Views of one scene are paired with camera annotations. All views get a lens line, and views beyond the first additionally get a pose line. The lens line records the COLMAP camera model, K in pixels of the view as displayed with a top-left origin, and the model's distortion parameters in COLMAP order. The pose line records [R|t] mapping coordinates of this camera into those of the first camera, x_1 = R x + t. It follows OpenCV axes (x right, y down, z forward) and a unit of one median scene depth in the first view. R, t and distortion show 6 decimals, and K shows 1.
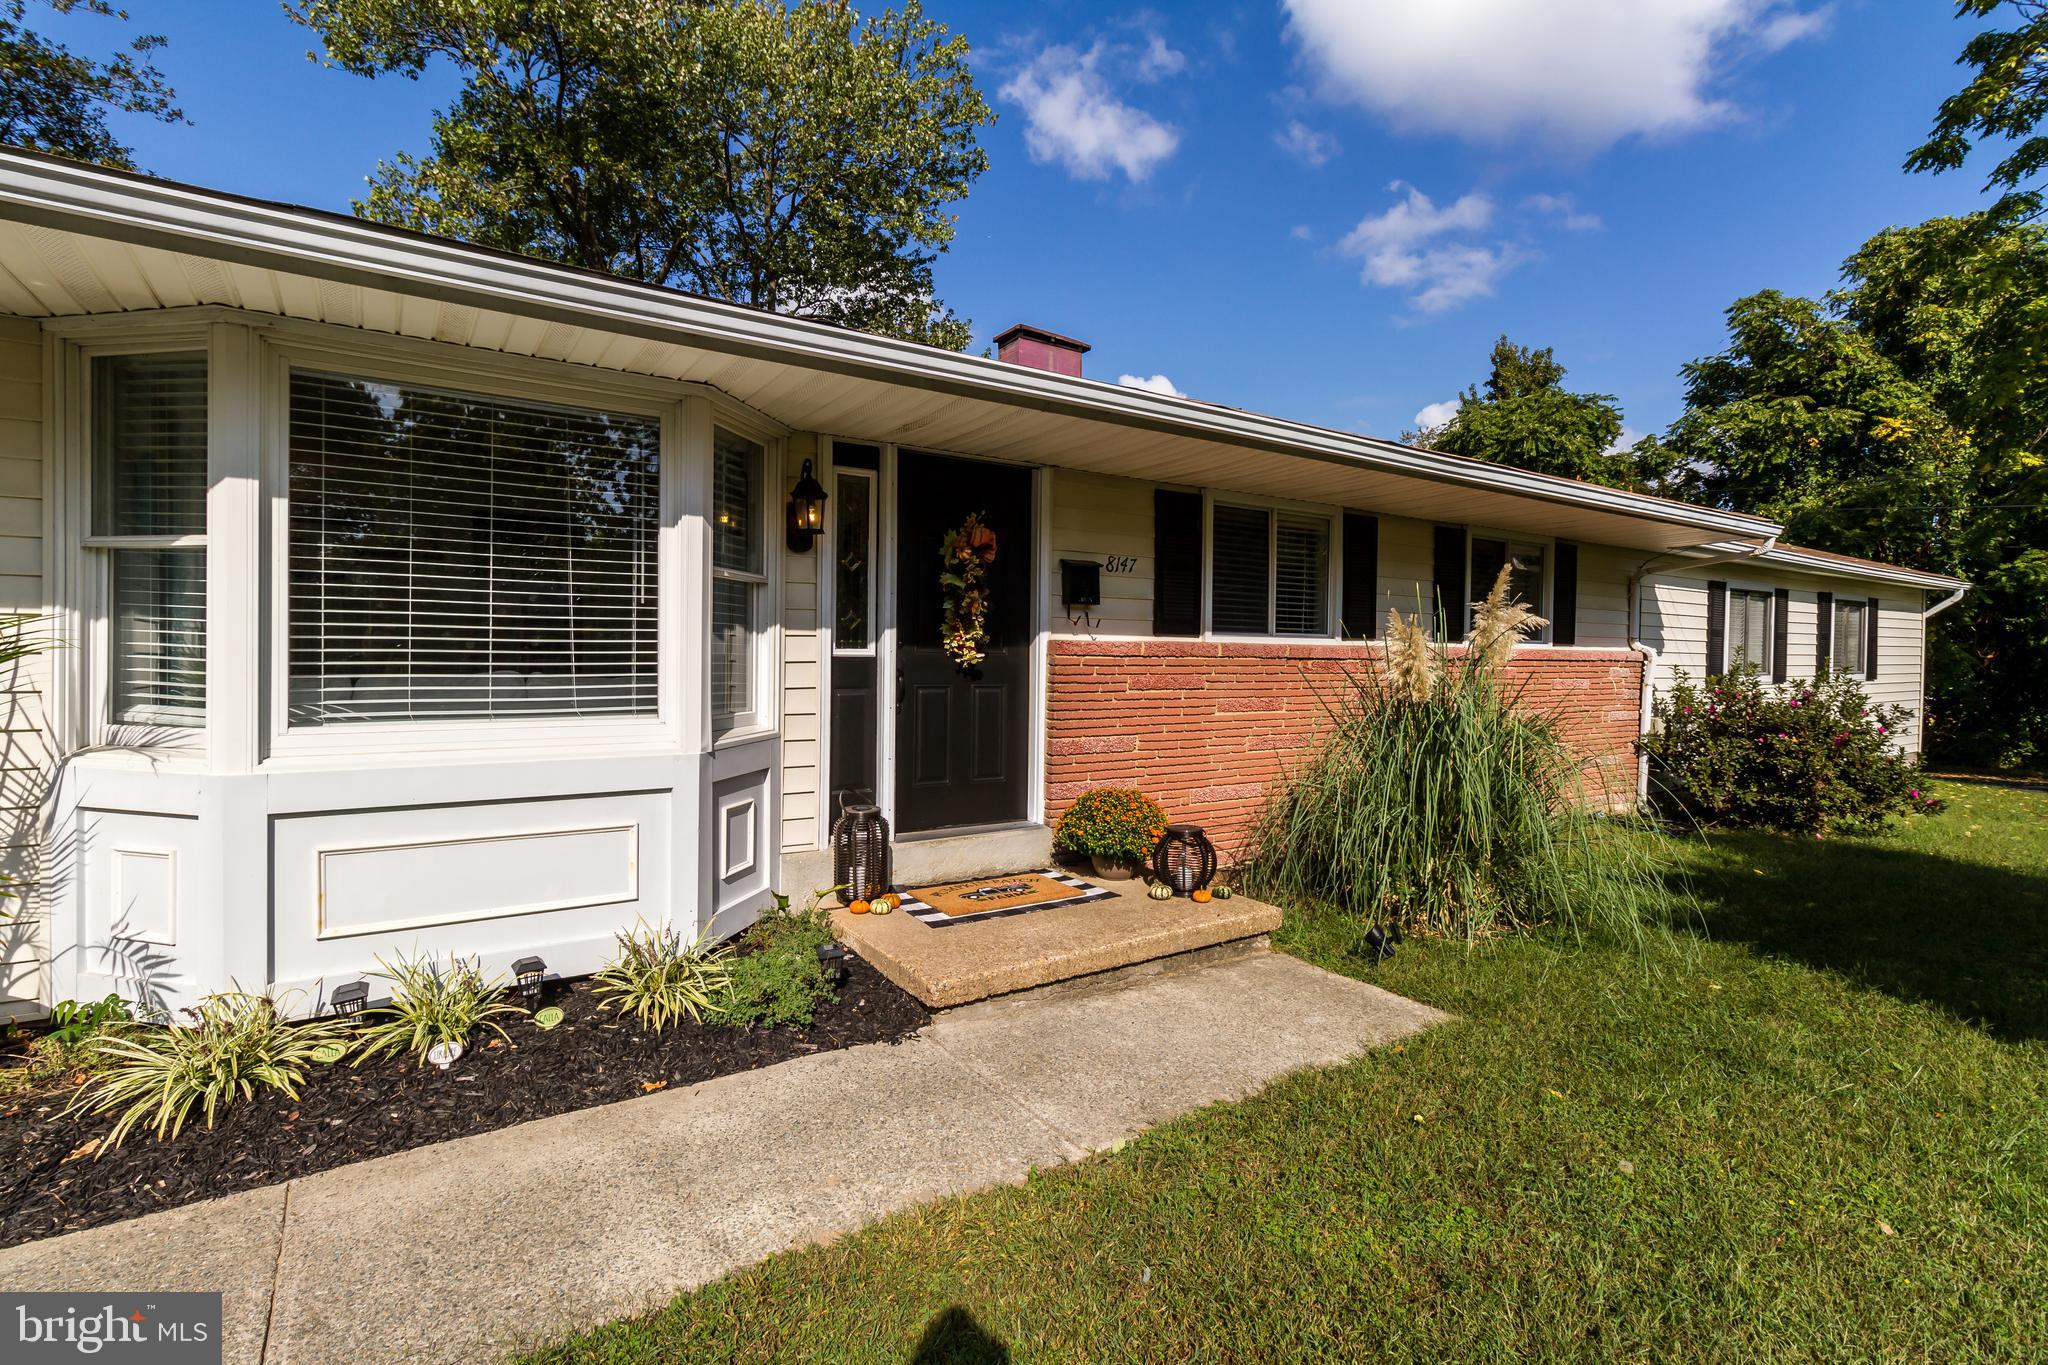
lens RADIAL K [[955.8, 0, 1014.1], [0, 955.8, 679.2], [0, 0, 1]] dist [0.001651, -0.000463]
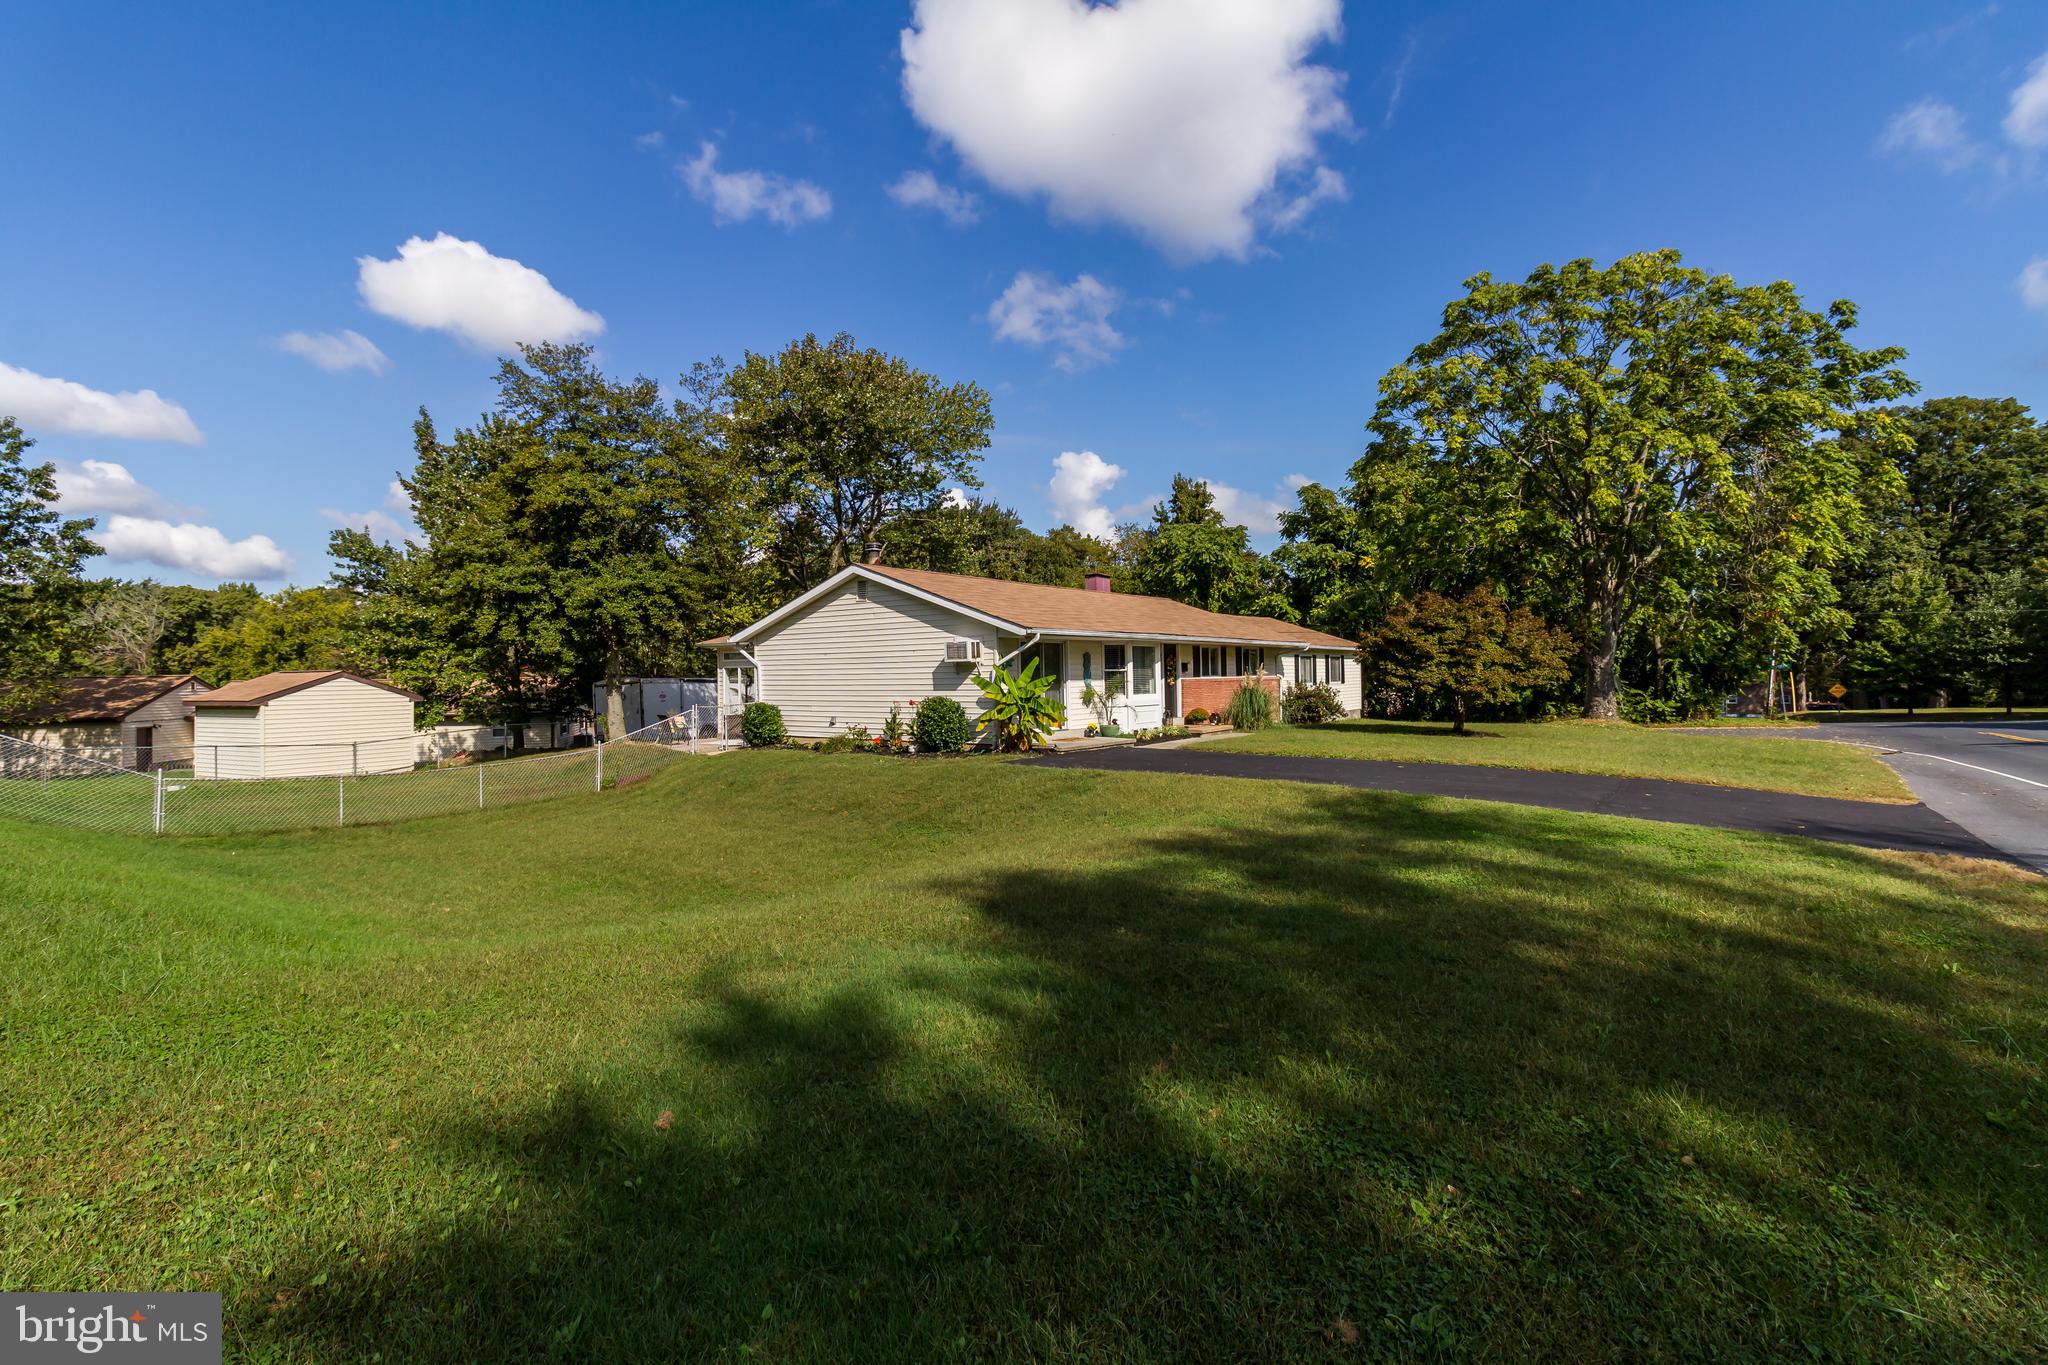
lens RADIAL K [[955.8, 0, 1014.1], [0, 955.8, 679.2], [0, 0, 1]] dist [0.001651, -0.000463]
pose [[0.942900, -0.026754, 0.332001, -1.517307], [0.035493, 0.999164, -0.020284, 0.017652], [-0.331180, 0.030910, 0.943061, -2.112223]]
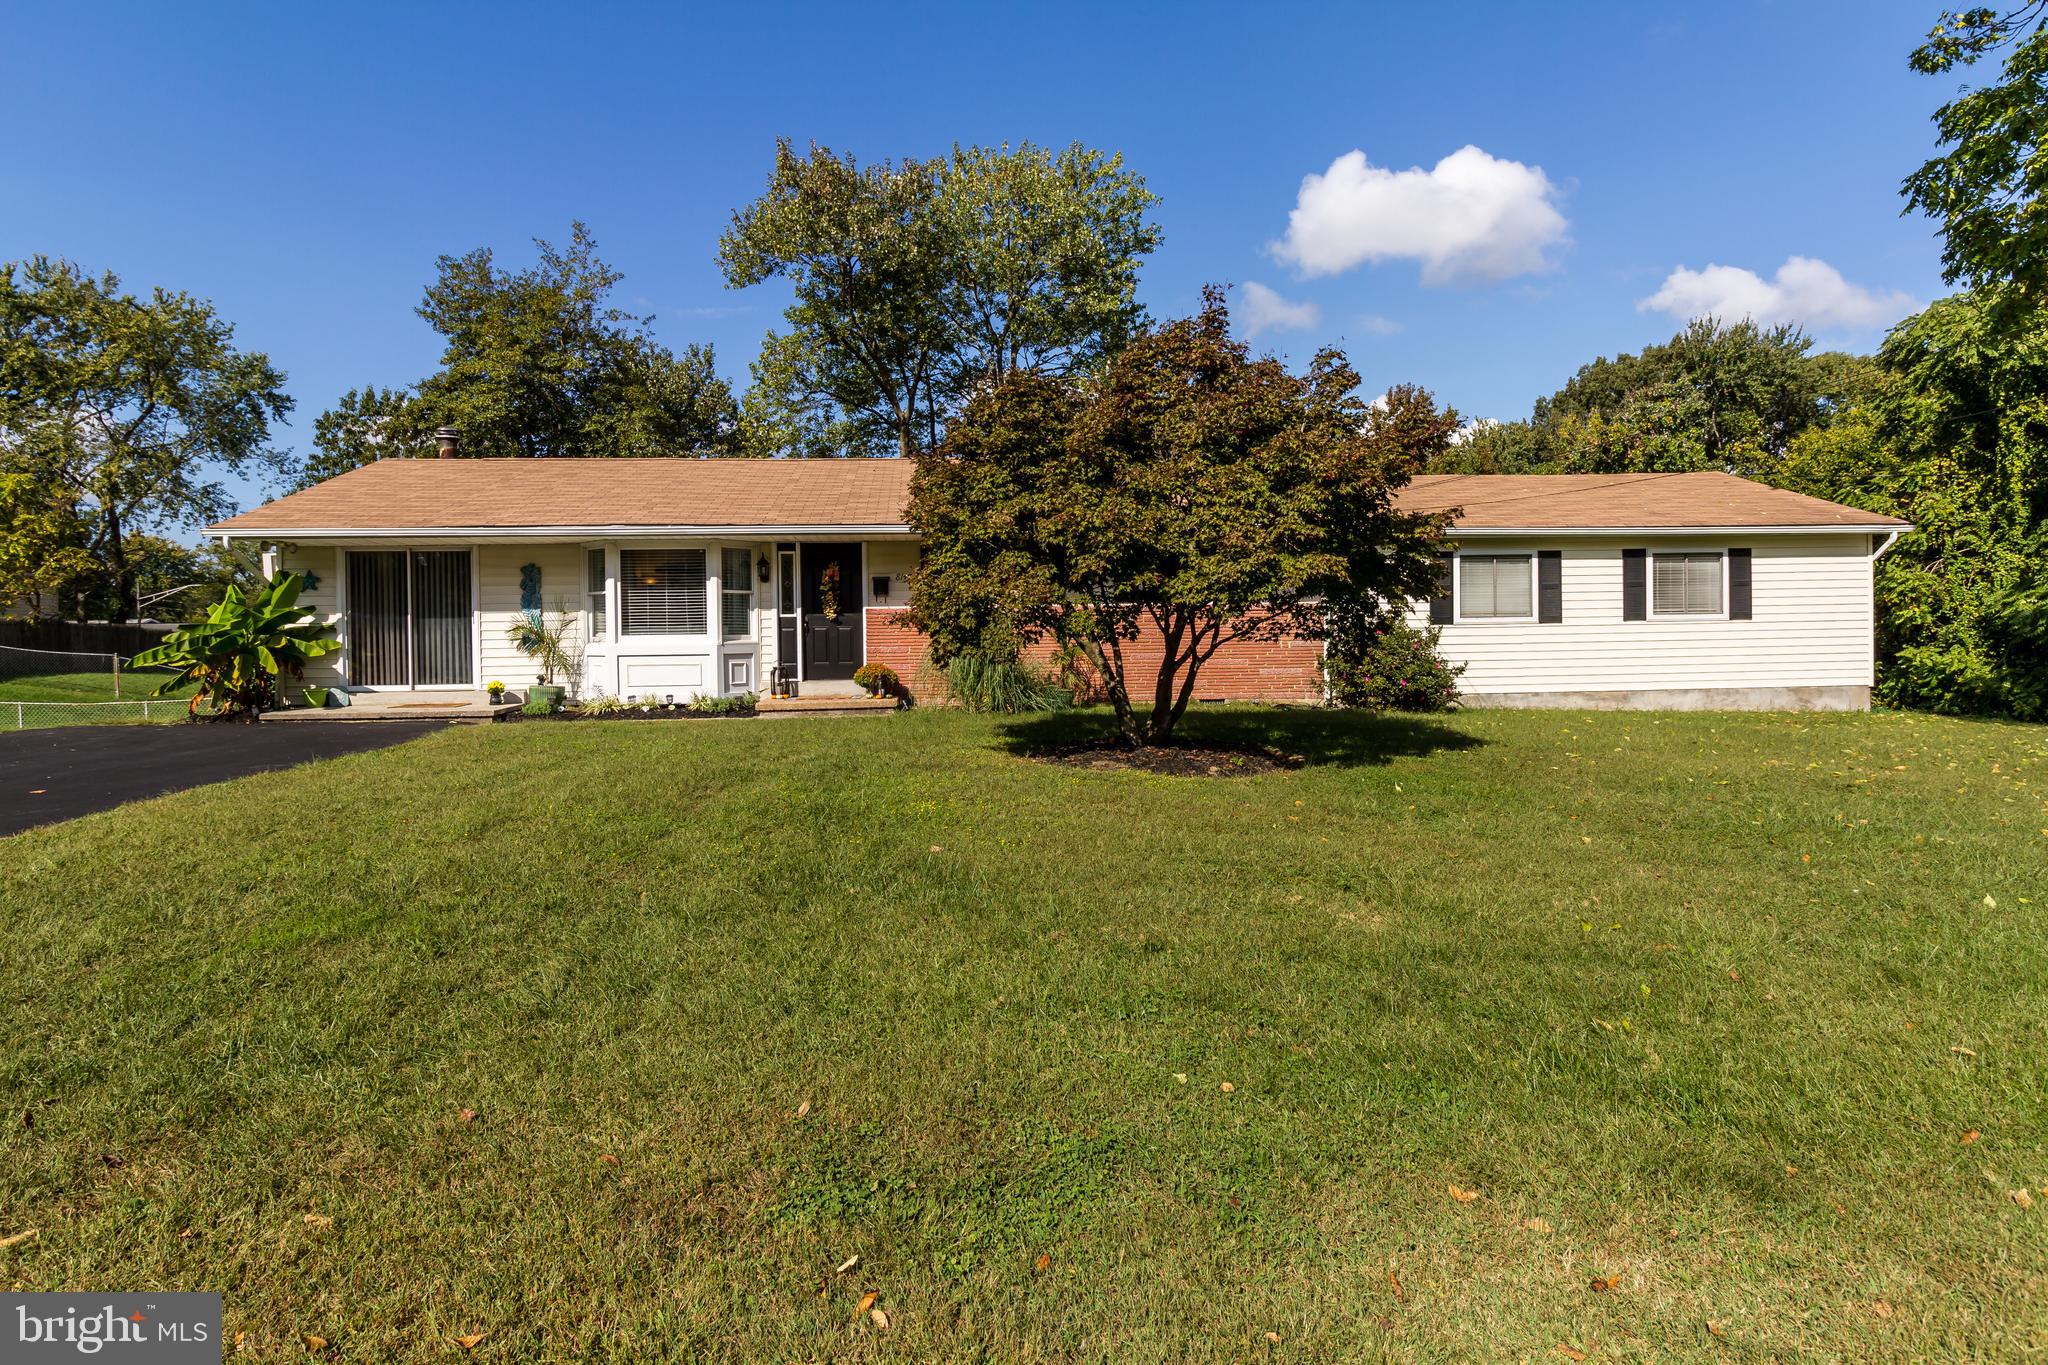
lens RADIAL K [[1178.4, 0, 1017.7], [0, 1178.4, 675.2], [0, 0, 1]] dist [0.001977, 0.001074]
pose [[0.868449, 0.005014, -0.495754, 1.244583], [0.007592, 0.999697, 0.023411, 0.042295], [0.495721, -0.024095, 0.868147, -0.987436]]
